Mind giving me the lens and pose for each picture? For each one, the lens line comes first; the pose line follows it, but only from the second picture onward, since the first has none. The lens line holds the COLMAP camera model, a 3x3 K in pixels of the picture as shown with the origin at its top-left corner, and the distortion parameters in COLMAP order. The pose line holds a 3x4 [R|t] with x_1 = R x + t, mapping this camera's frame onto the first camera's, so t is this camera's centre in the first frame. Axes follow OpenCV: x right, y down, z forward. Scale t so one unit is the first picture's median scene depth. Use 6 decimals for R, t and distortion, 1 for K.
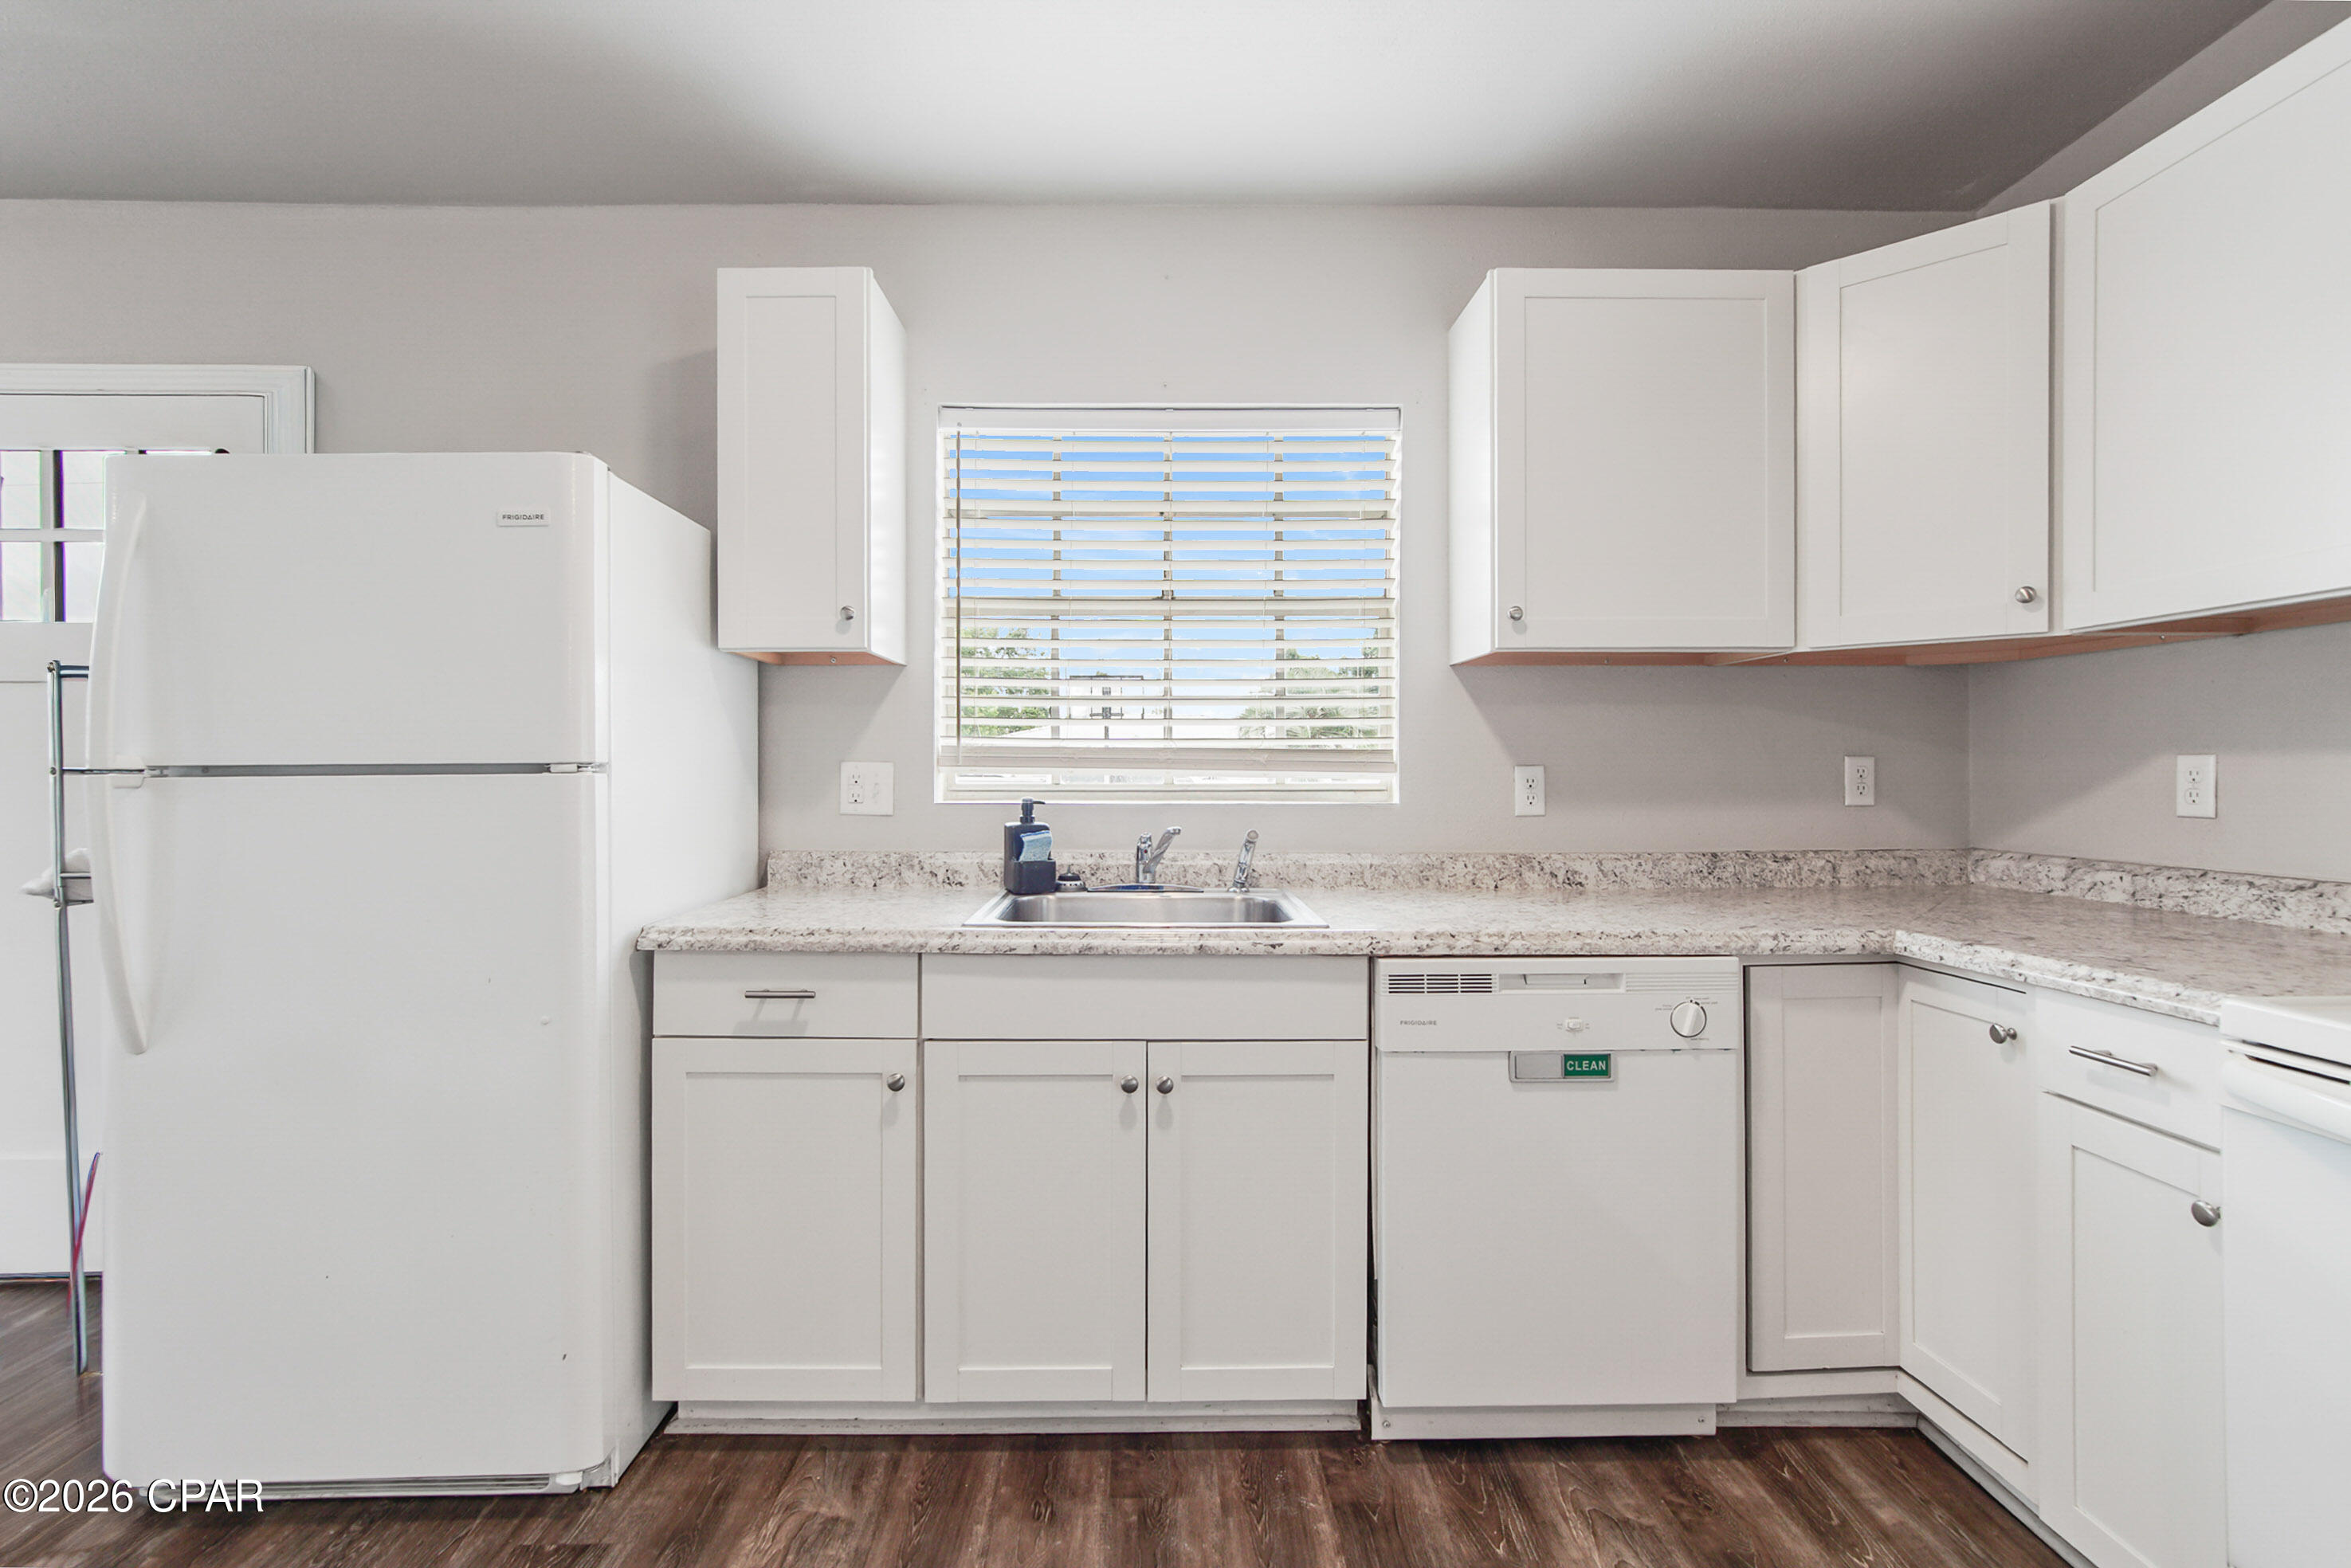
lens RADIAL K [[1076.7, 0, 1130.7], [0, 1076.7, 765.1], [0, 0, 1]] dist [-0.023794, 0.014857]
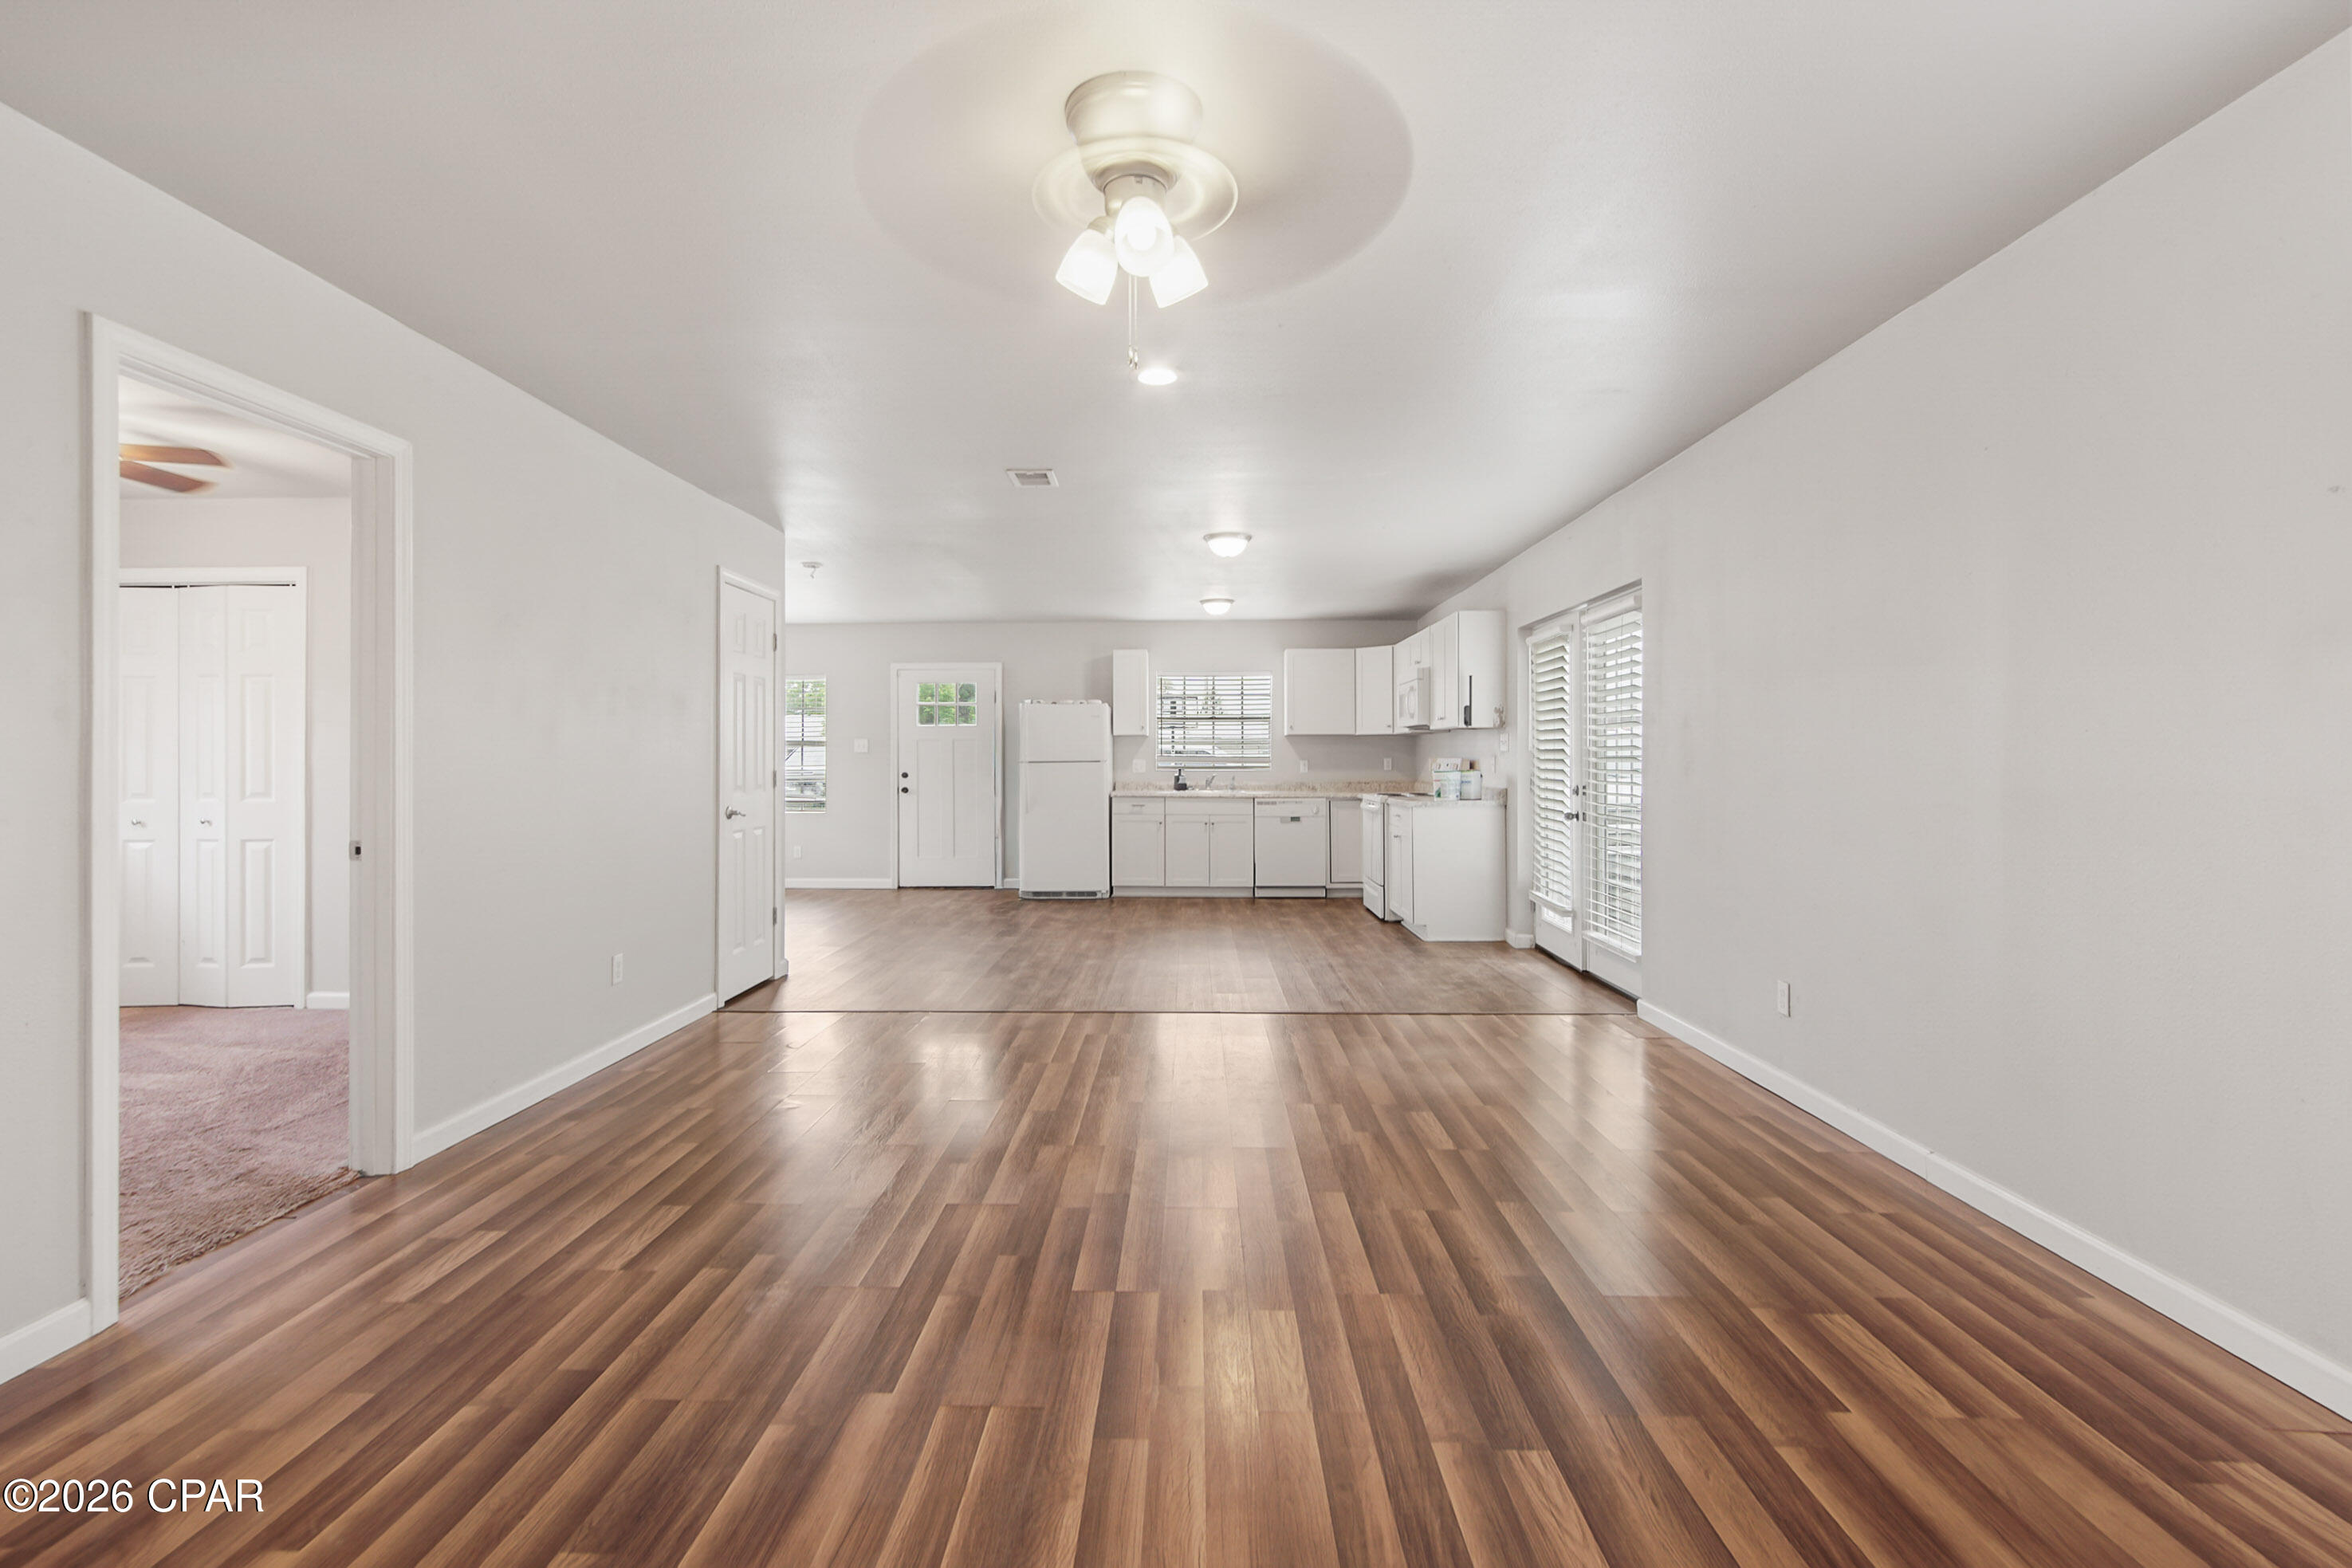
lens RADIAL K [[1077.2, 0, 1131.1], [0, 1077.2, 765.0], [0, 0, 1]] dist [-0.023794, 0.014857]
pose [[0.998781, -0.000440, -0.049353, -0.098985], [0.000907, 0.999955, 0.009436, -0.025825], [0.049347, -0.009469, 0.998737, -3.953435]]
